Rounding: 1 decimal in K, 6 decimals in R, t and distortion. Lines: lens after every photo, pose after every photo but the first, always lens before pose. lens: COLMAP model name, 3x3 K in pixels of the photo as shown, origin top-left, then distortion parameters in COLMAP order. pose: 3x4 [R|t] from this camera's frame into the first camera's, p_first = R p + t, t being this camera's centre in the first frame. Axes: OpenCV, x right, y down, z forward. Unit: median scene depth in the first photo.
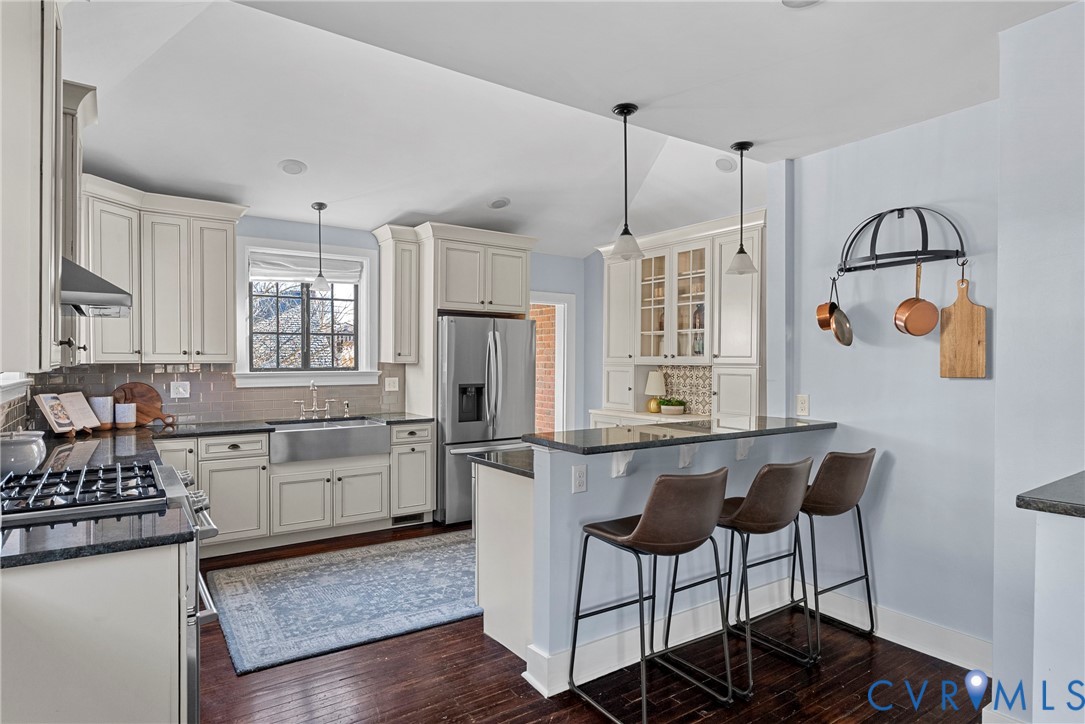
lens RADIAL K [[613.3, 0, 545.4], [0, 613.3, 369.5], [0, 0, 1]] dist [0.002930, -0.000202]
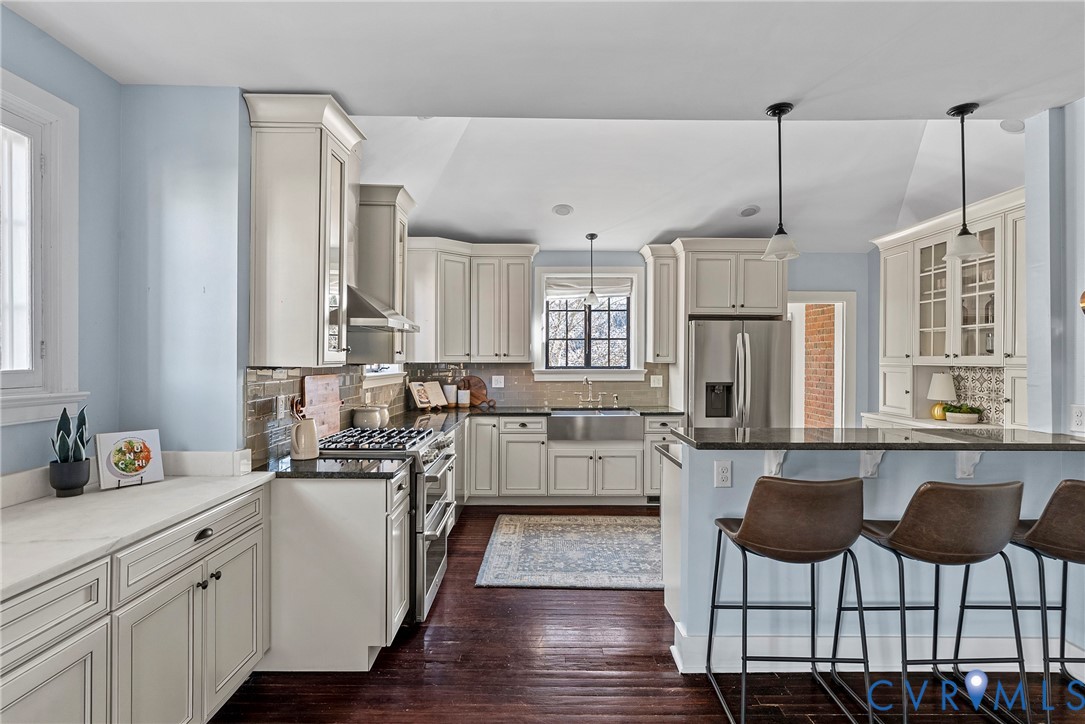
lens RADIAL K [[549.0, 0, 541.2], [0, 549.0, 359.3], [0, 0, 1]] dist [-0.001166, 0.000434]
pose [[0.823978, -0.000974, -0.566621, 0.195220], [-0.008901, 0.999853, -0.014662, -0.000195], [0.566552, 0.017125, 0.823848, 0.032464]]
